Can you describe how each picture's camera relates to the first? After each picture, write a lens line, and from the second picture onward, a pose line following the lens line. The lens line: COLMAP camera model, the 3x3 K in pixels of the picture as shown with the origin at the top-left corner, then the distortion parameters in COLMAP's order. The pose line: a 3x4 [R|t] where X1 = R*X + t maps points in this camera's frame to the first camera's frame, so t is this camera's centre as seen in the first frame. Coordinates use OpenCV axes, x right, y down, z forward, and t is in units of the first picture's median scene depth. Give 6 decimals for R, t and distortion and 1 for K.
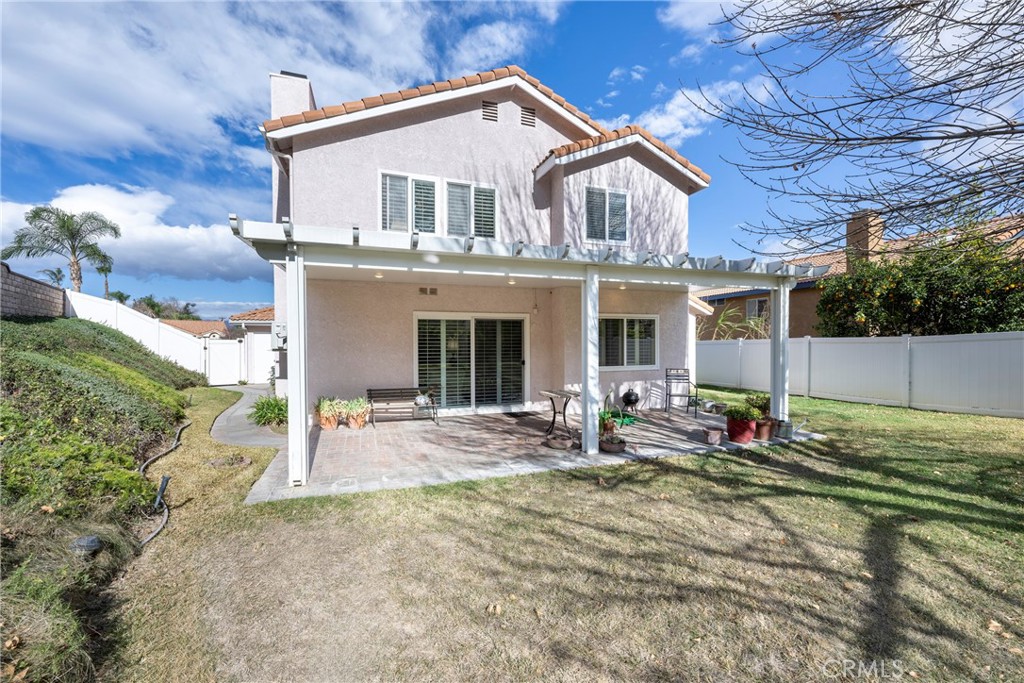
lens RADIAL K [[414.2, 0, 517.4], [0, 414.2, 348.4], [0, 0, 1]] dist [-0.006620, -0.000344]
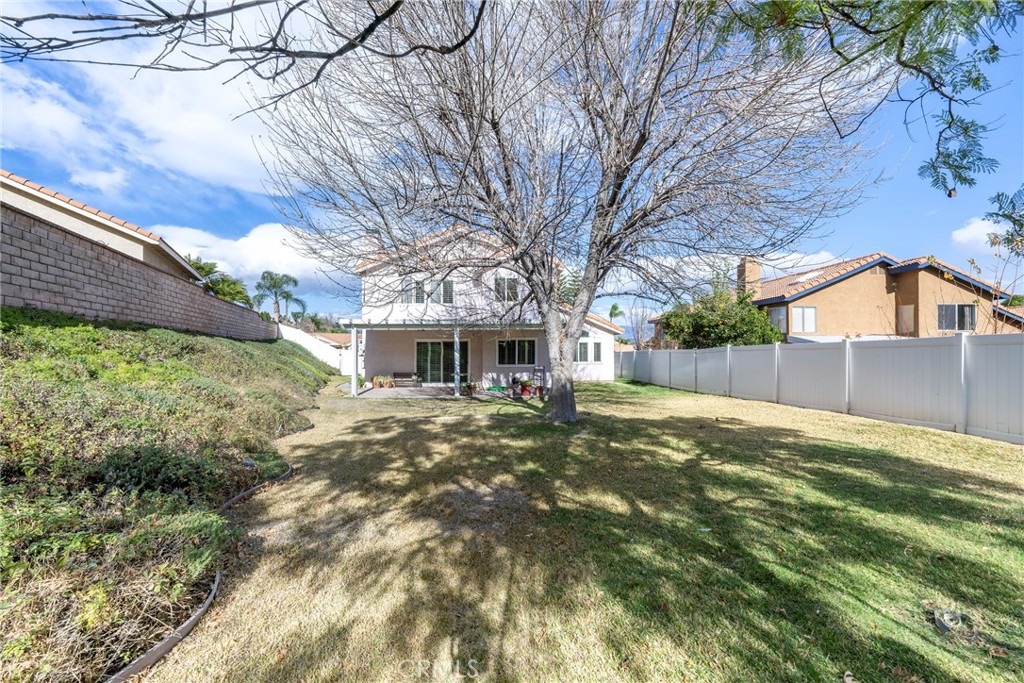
lens RADIAL K [[414.2, 0, 508.0], [0, 414.2, 349.8], [0, 0, 1]] dist [-0.006620, -0.000344]
pose [[0.959655, 0.001355, -0.281176, 0.748100], [-0.005415, 0.999892, -0.013661, -0.000995], [0.281127, 0.014632, 0.959559, -0.868686]]
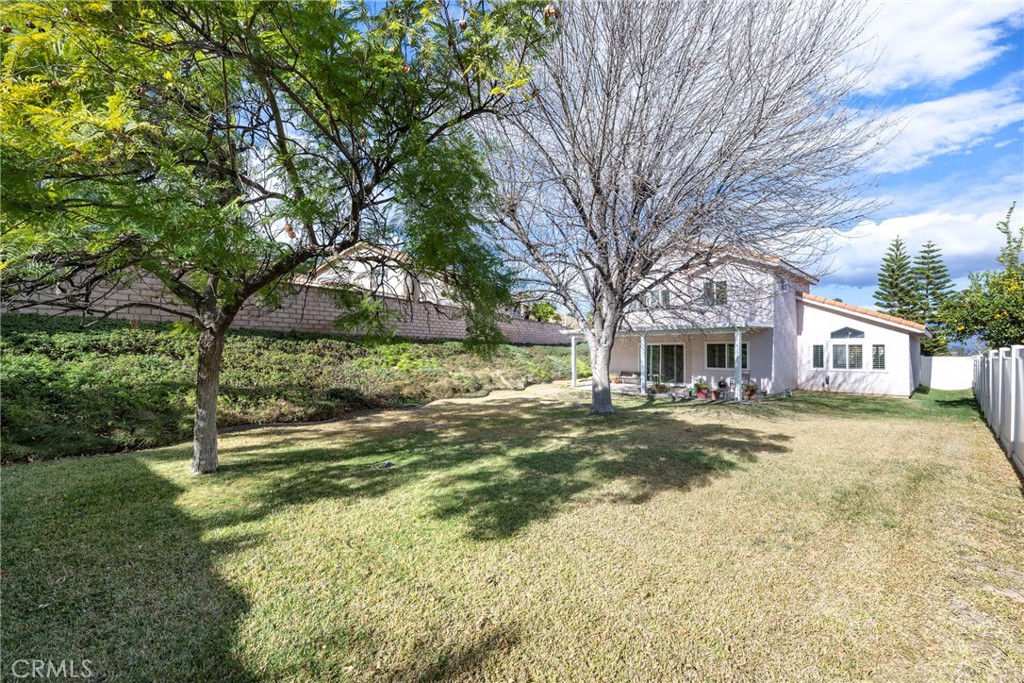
lens RADIAL K [[414.2, 0, 516.9], [0, 414.2, 338.2], [0, 0, 1]] dist [-0.006620, -0.000344]
pose [[0.394922, -0.019394, -0.918510, 1.605895], [-0.017650, 0.999432, -0.028691, -0.026194], [0.918545, 0.027543, 0.394356, -0.633843]]
